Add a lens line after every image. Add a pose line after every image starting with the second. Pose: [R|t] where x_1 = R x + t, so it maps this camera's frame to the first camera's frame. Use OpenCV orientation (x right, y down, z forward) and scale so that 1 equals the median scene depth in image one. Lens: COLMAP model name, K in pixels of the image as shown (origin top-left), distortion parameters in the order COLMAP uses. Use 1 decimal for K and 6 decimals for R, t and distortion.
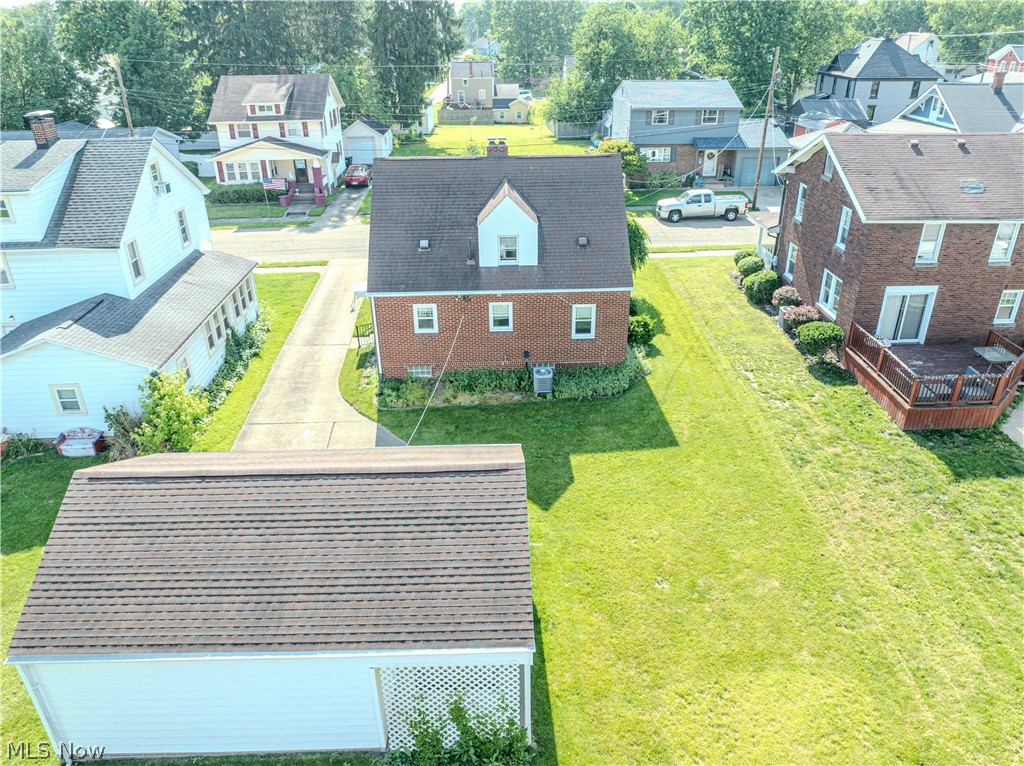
lens RADIAL K [[719.0, 0, 517.4], [0, 719.0, 376.5], [0, 0, 1]] dist [-0.057122, 0.028283]
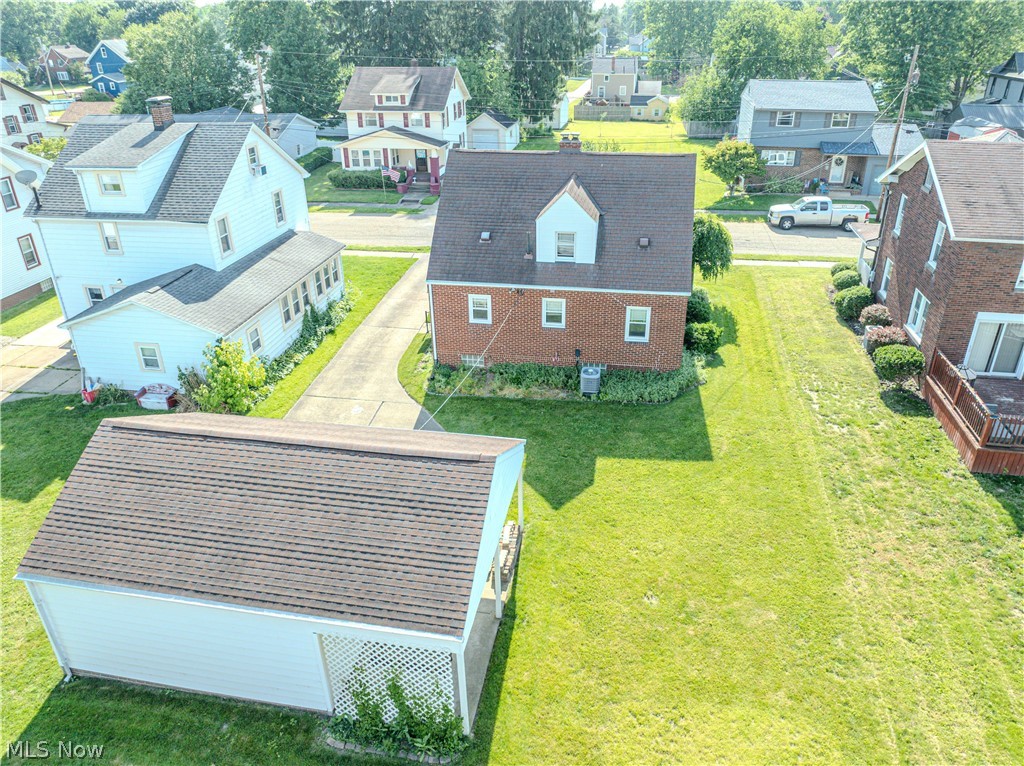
lens RADIAL K [[719.0, 0, 517.4], [0, 719.0, 376.5], [0, 0, 1]] dist [-0.057122, 0.028283]
pose [[0.978486, 0.091591, -0.184867, 0.123342], [-0.090580, 0.995792, 0.013929, -0.004680], [0.185365, 0.003116, 0.982665, 0.010751]]
